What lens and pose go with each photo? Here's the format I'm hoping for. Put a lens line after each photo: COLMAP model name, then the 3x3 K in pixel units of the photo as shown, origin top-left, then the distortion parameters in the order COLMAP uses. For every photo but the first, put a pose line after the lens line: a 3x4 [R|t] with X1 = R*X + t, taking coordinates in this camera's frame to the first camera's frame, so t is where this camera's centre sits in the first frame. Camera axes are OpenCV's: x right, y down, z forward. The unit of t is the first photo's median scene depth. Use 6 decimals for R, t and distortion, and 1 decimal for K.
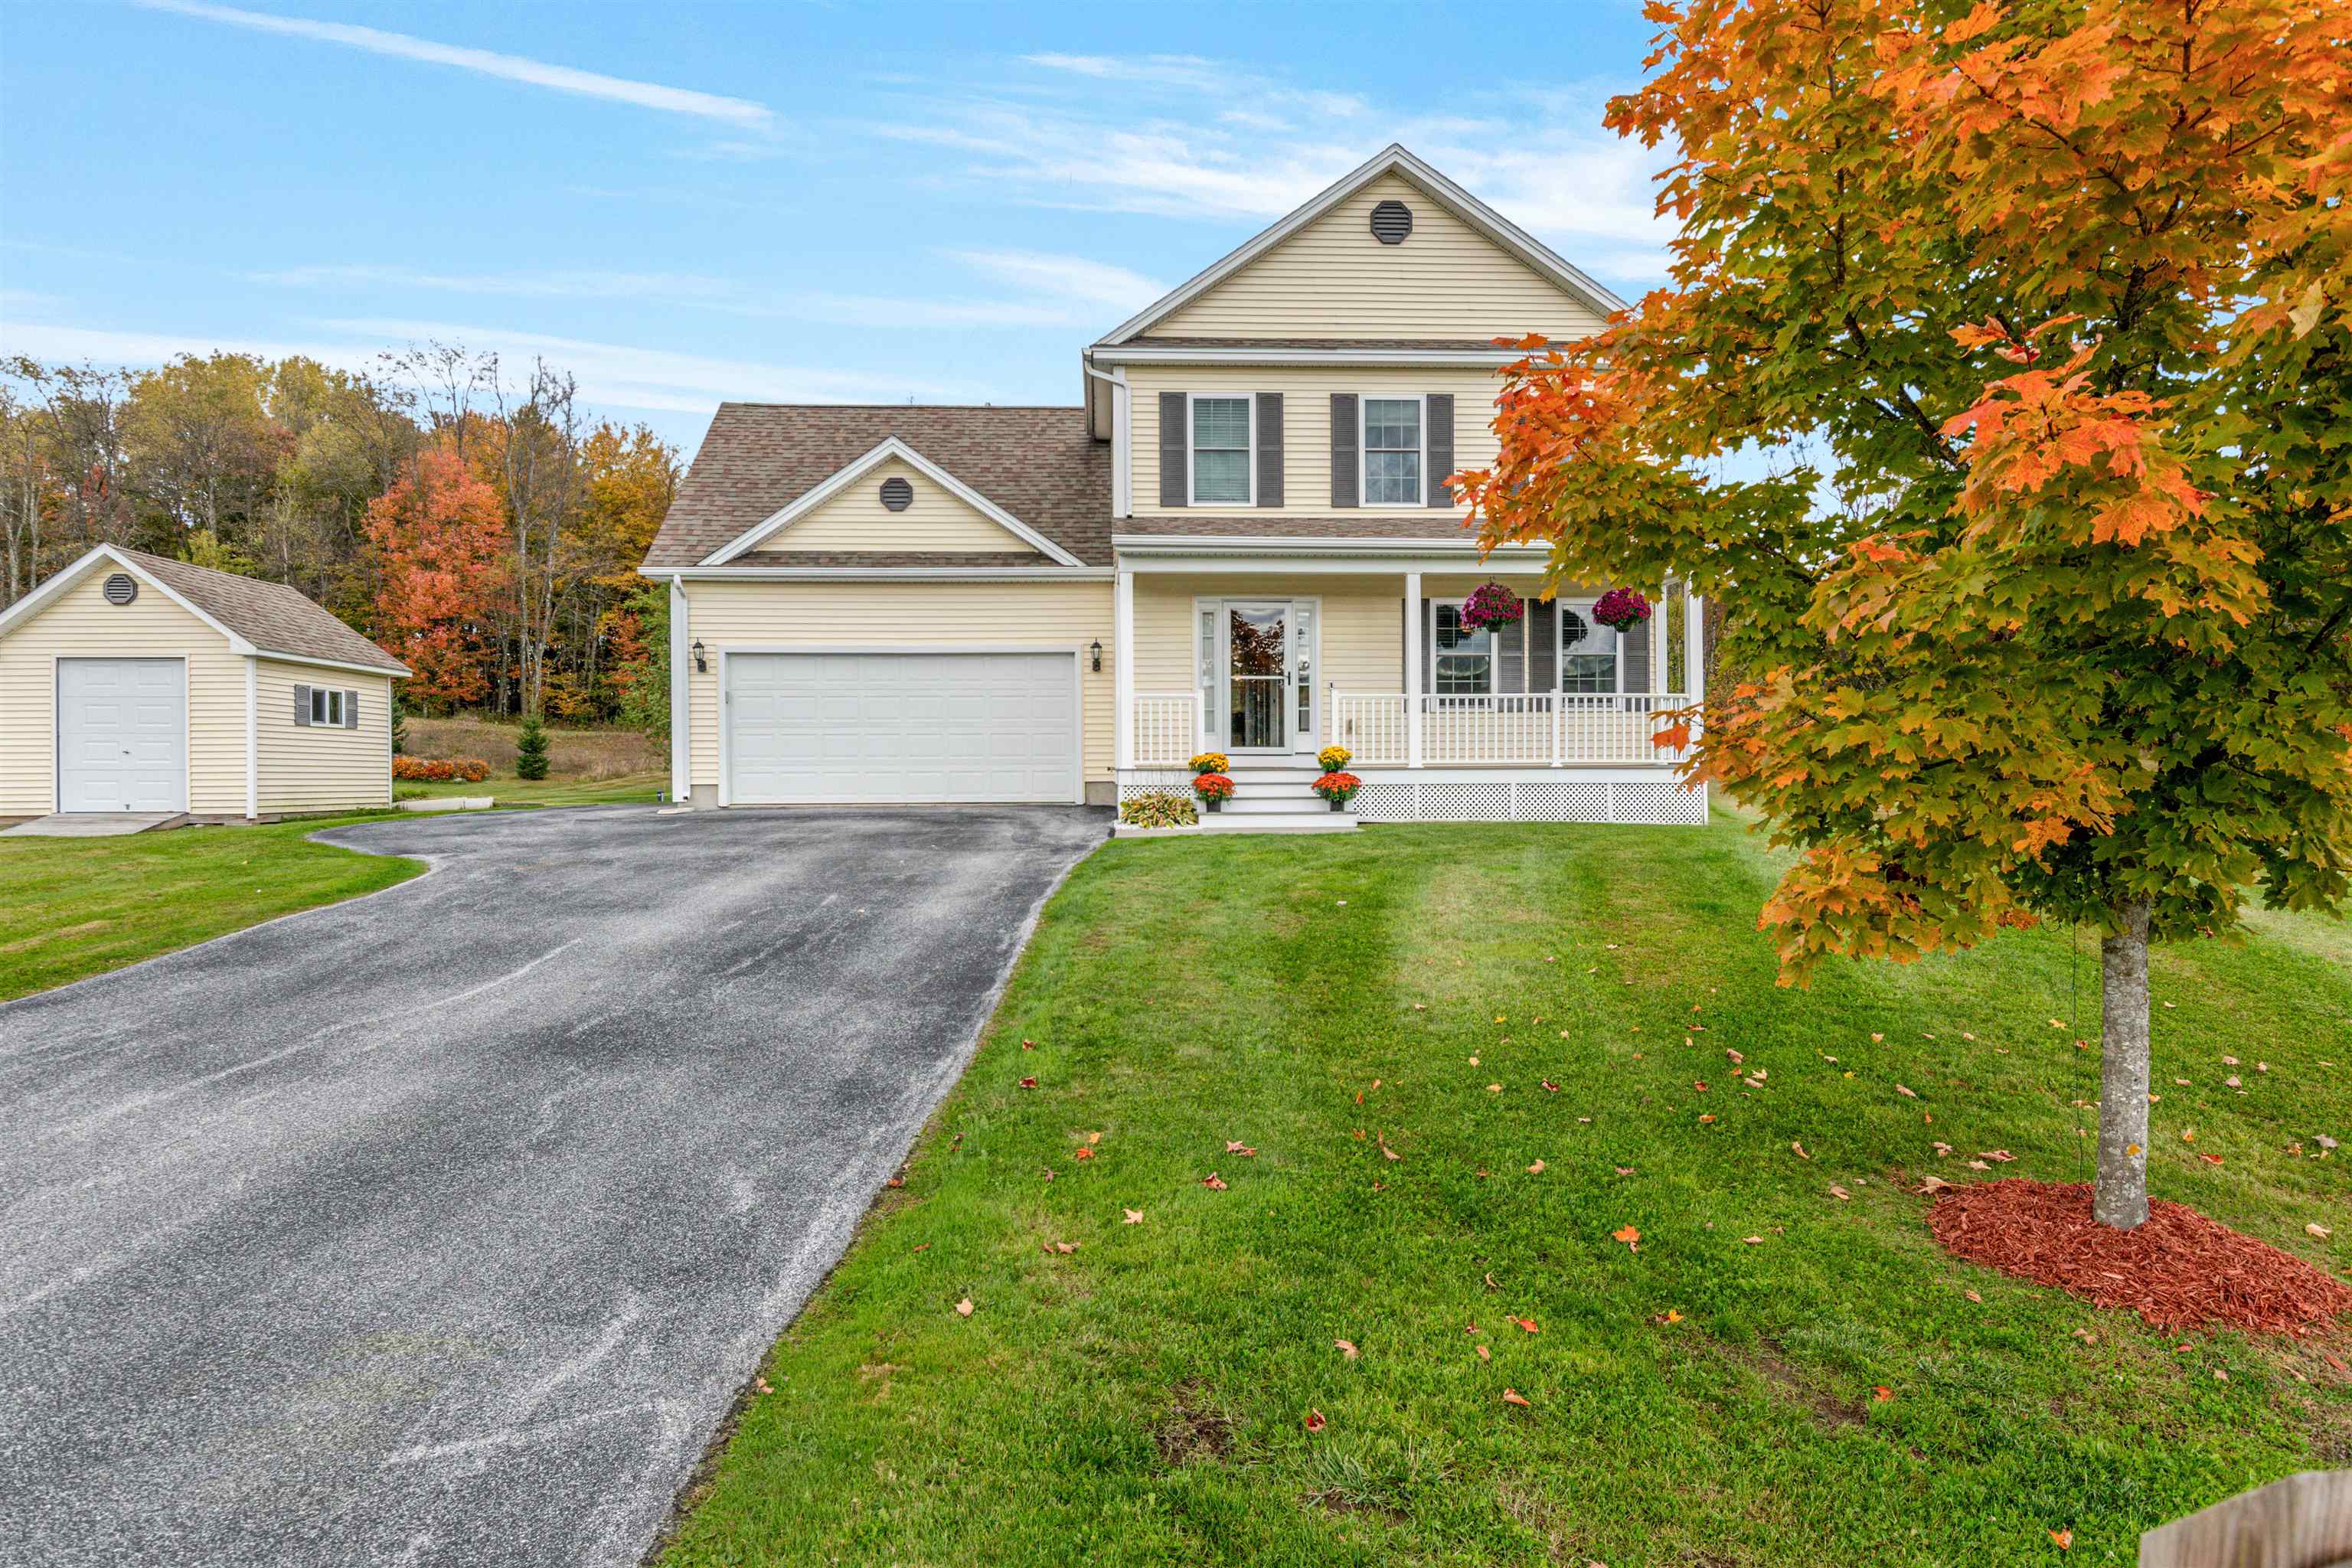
lens RADIAL K [[1346.3, 0, 1176.0], [0, 1346.3, 784.0], [0, 0, 1]] dist [-0.004782, -0.000071]
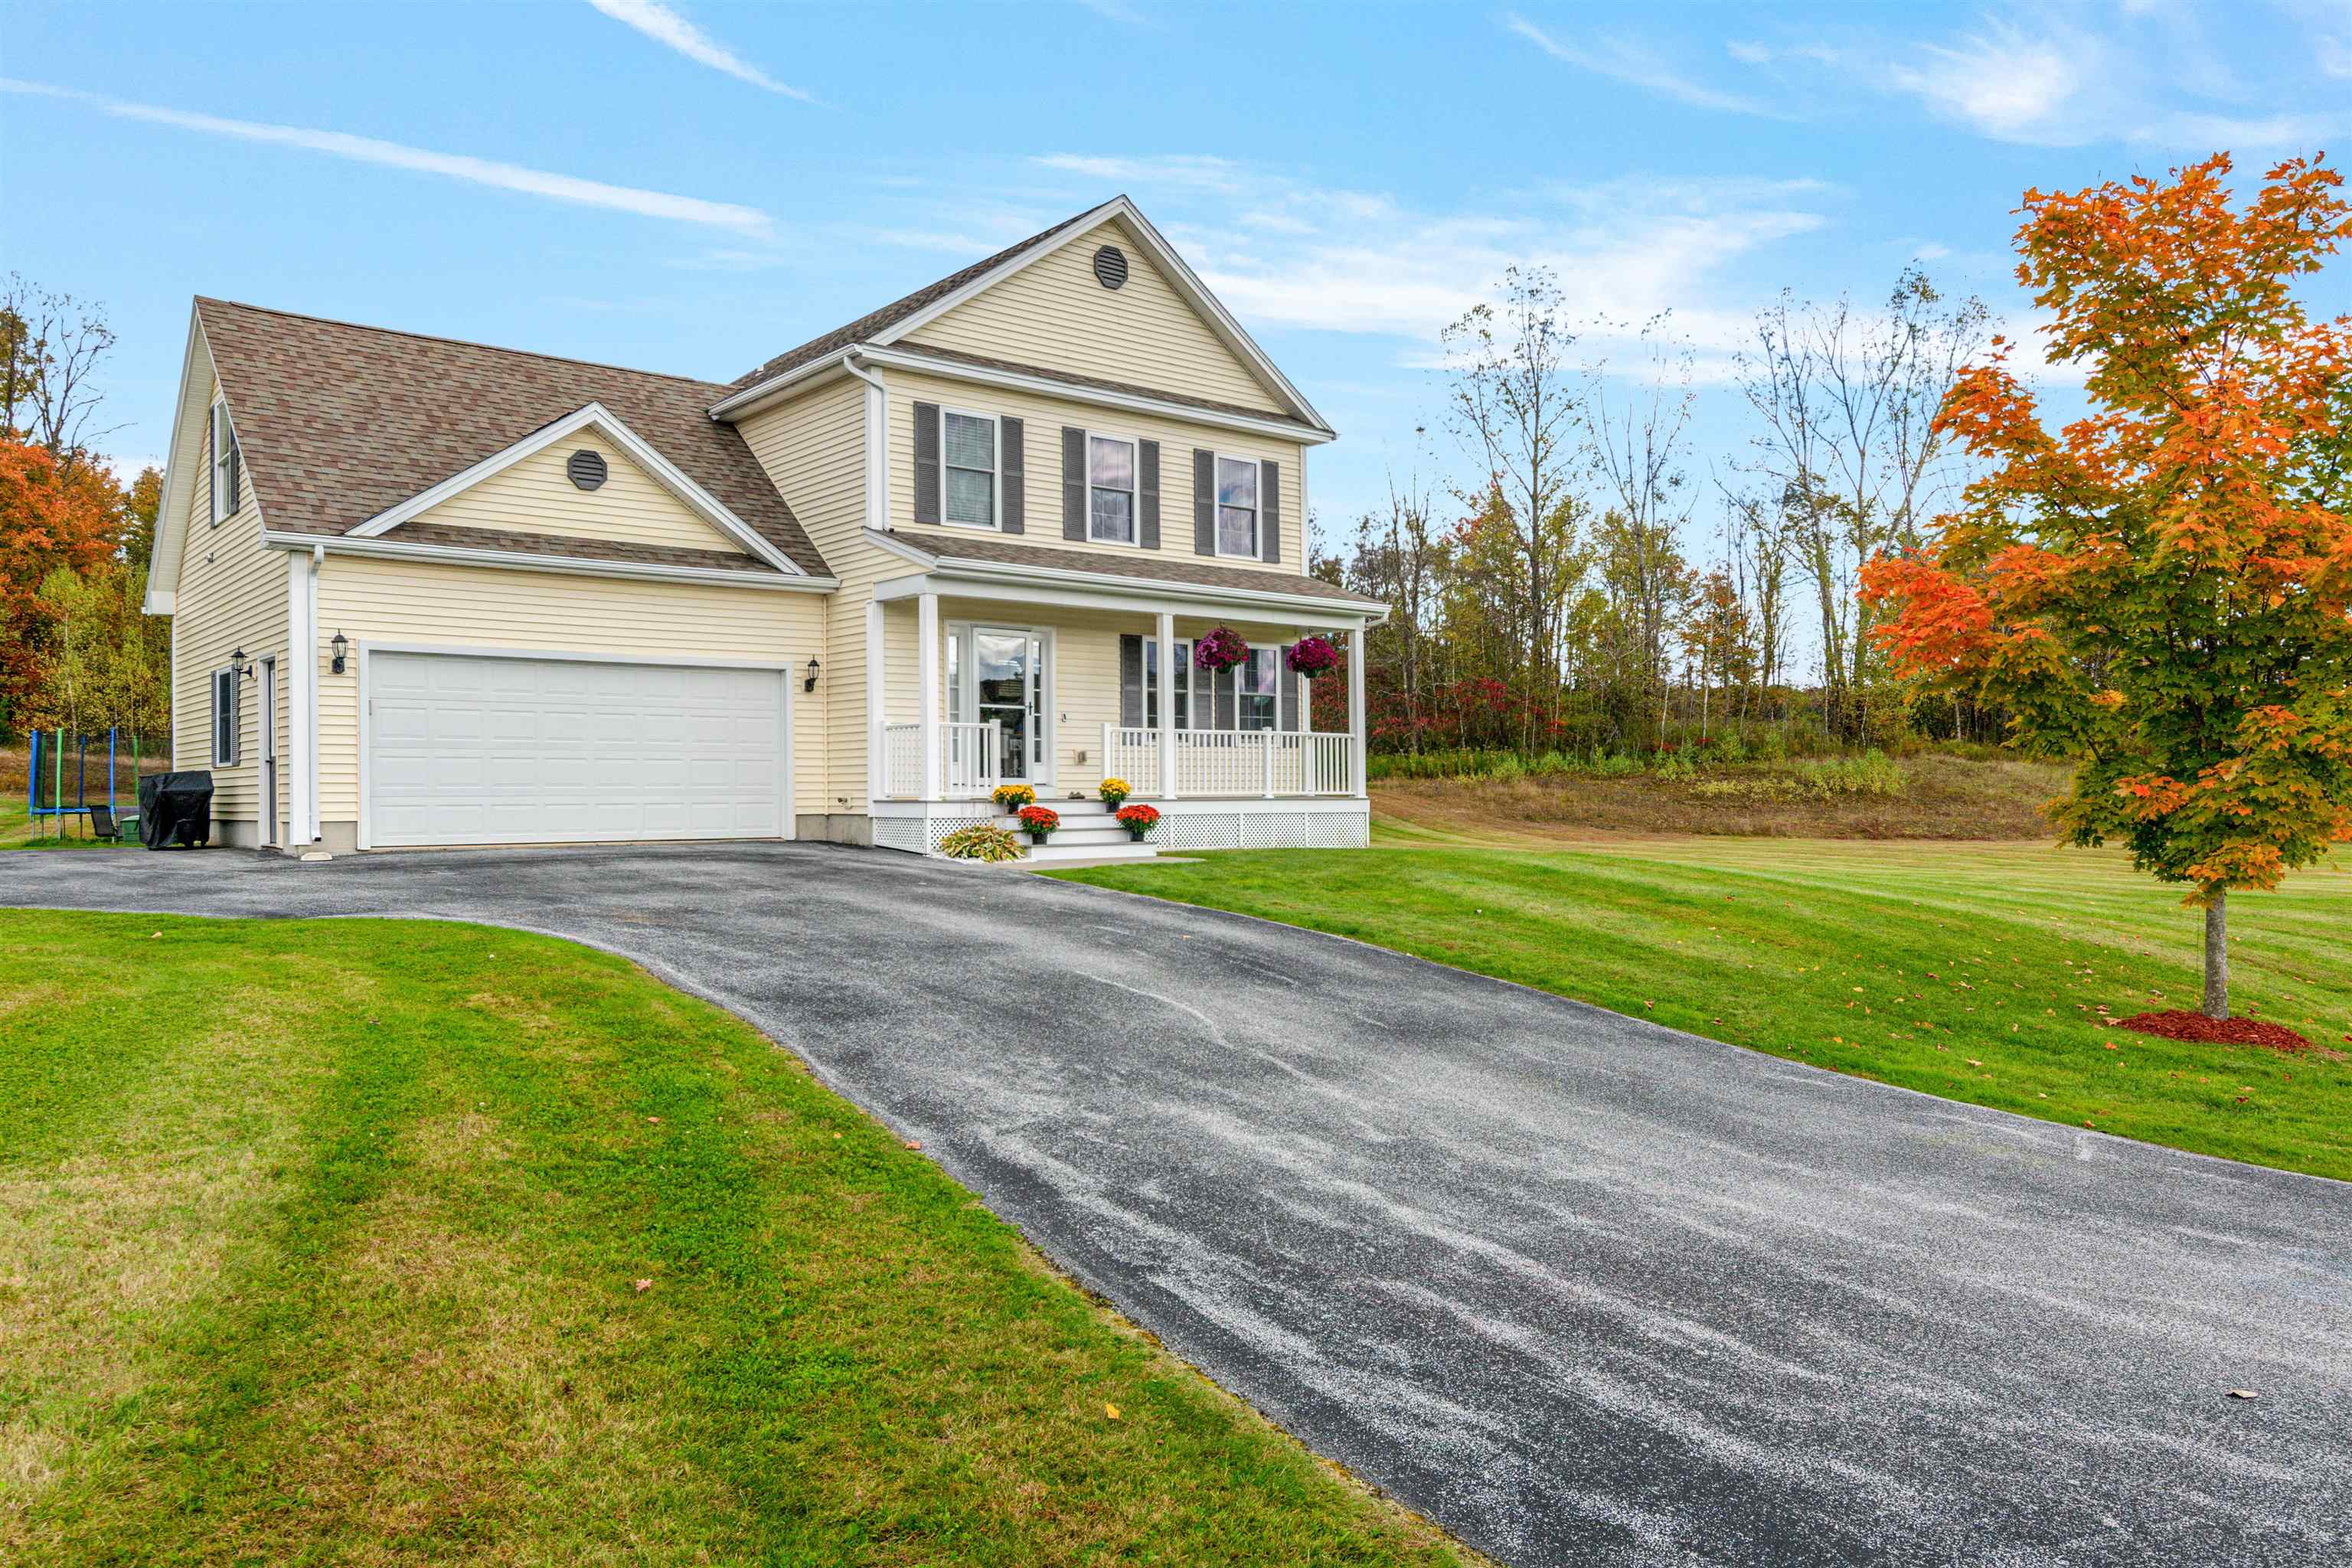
lens RADIAL K [[1627.3, 0, 1176.0], [0, 1627.3, 784.0], [0, 0, 1]] dist [0.002075, -0.001066]
pose [[0.802987, 0.004112, 0.595982, -0.537539], [0.006201, 0.999864, -0.015253, -0.004227], [-0.595964, 0.015944, 0.802853, -0.020416]]
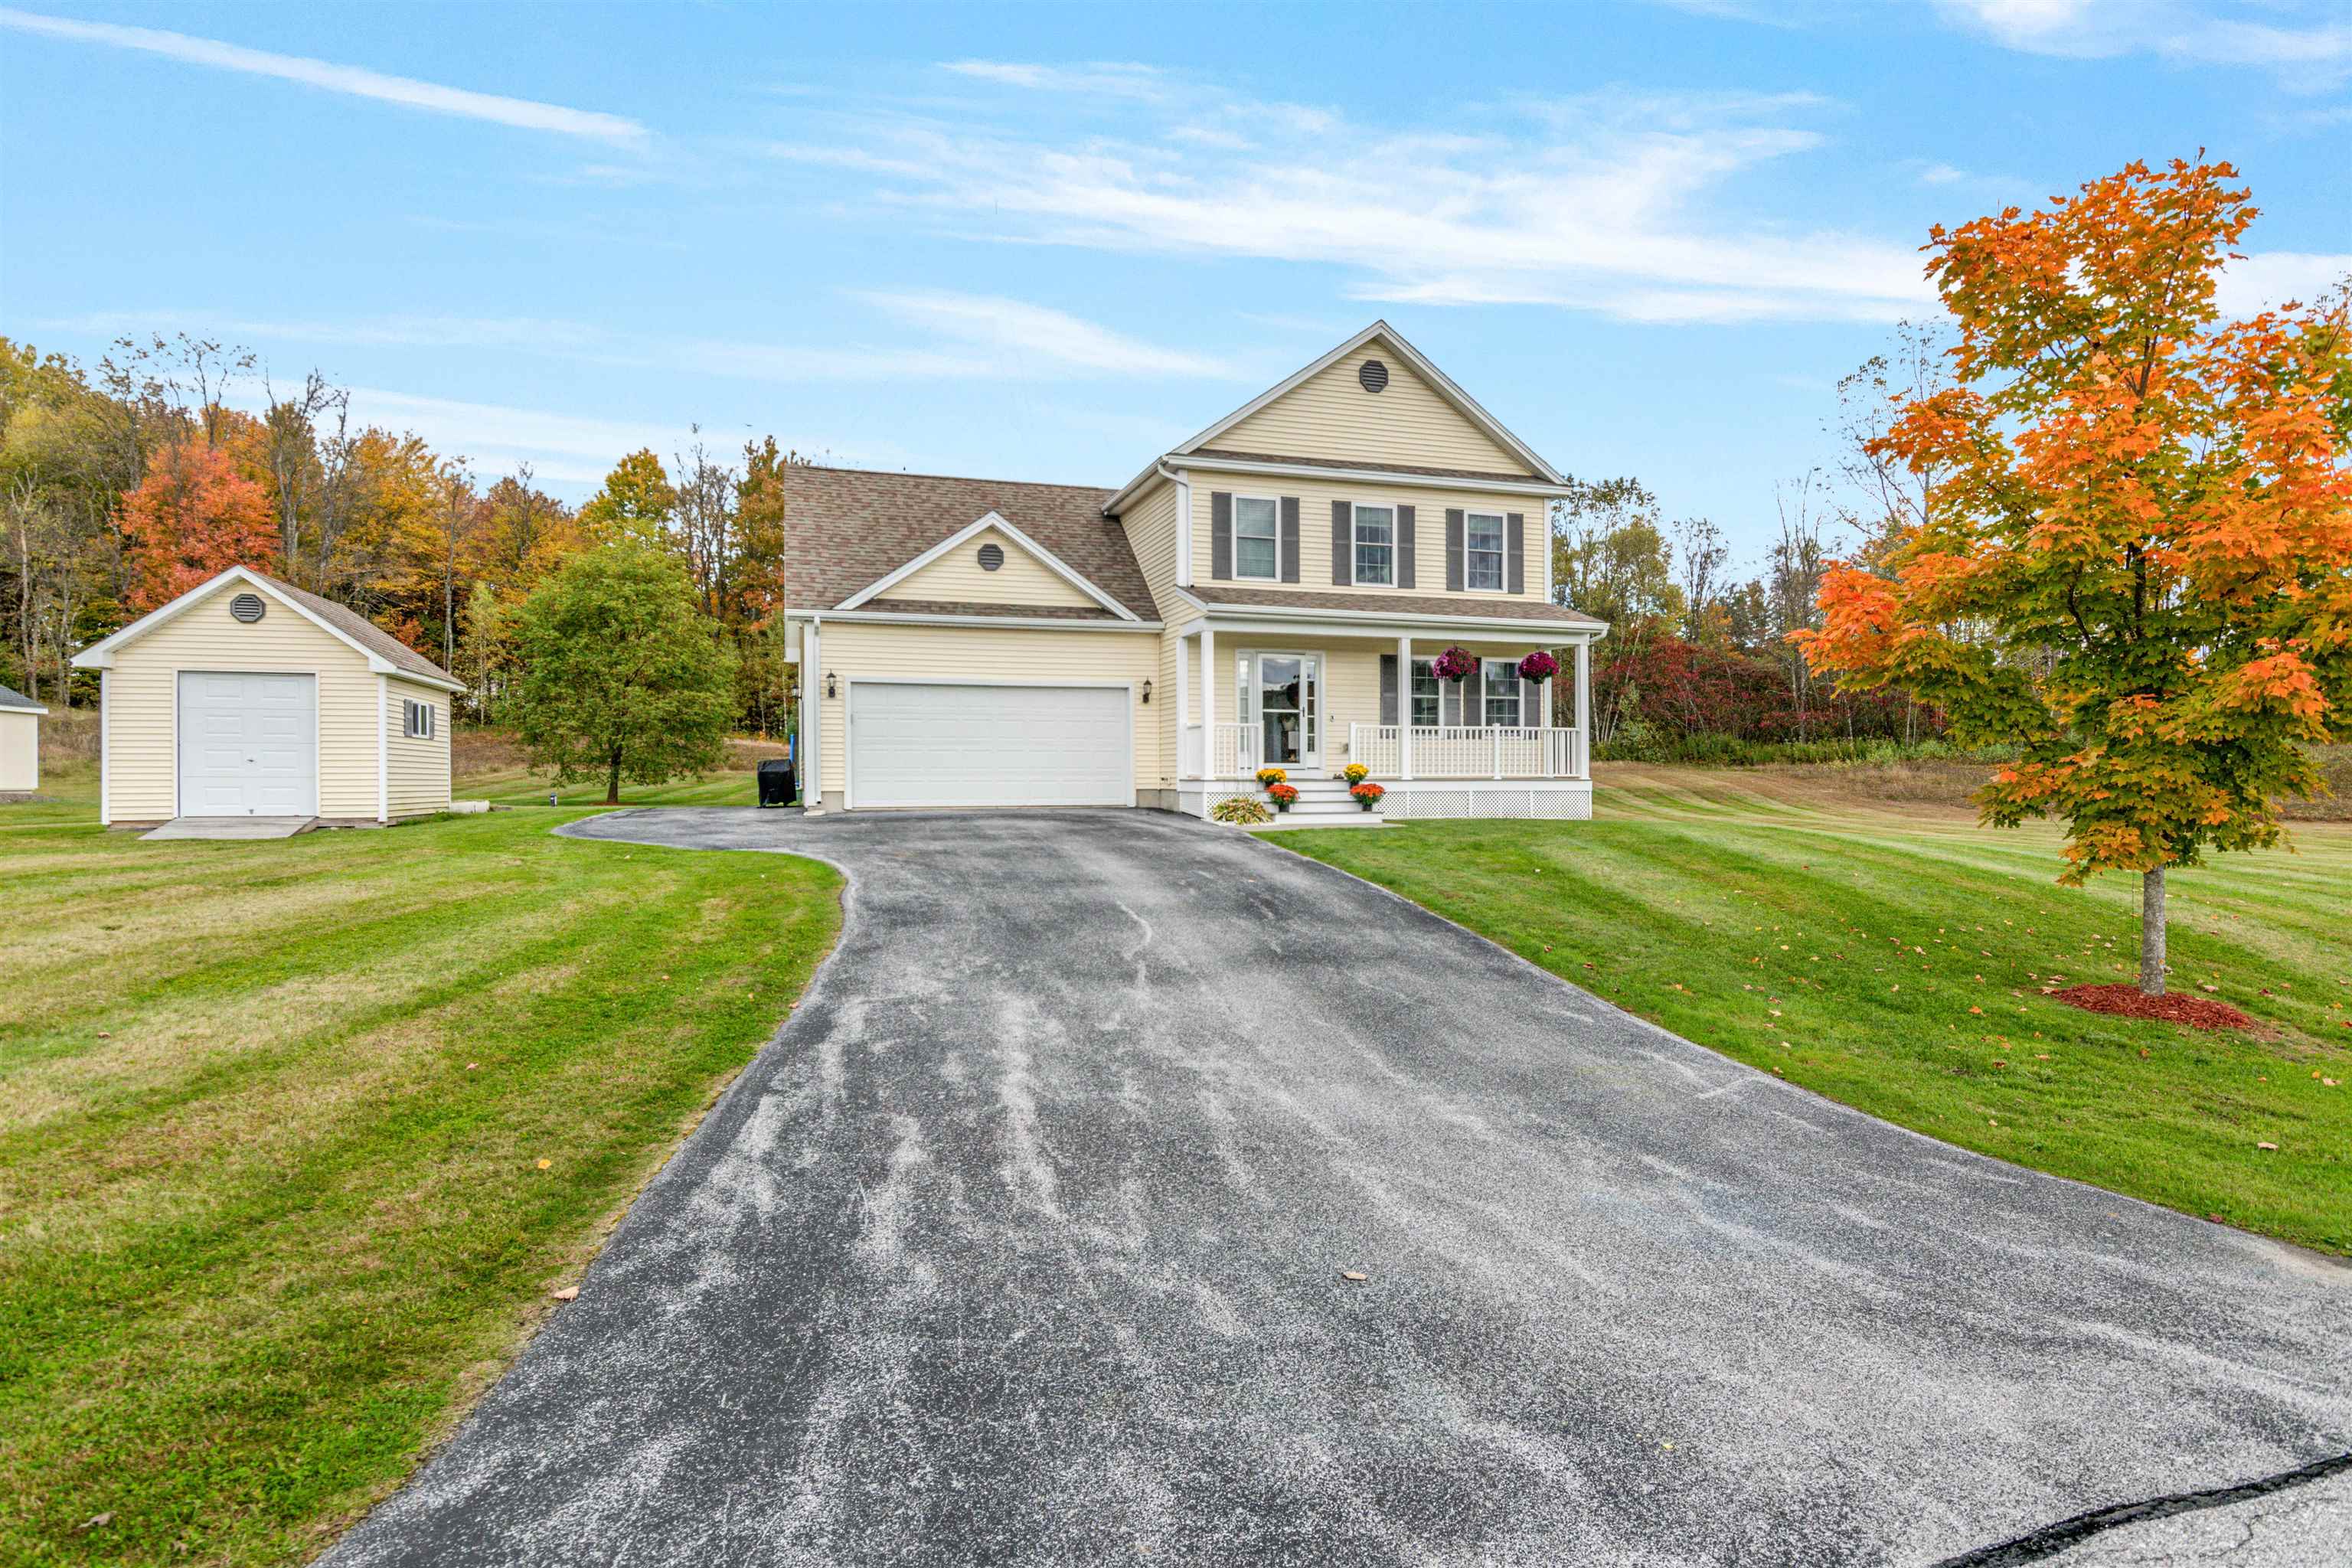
lens RADIAL K [[1209.1, 0, 1178.3], [0, 1209.1, 788.2], [0, 0, 1]] dist [-0.002878, 0.000655]
pose [[0.966758, 0.000927, 0.255692, -0.340096], [-0.001199, 0.999999, 0.000906, -0.003791], [-0.255691, -0.001183, 0.966758, -0.126355]]
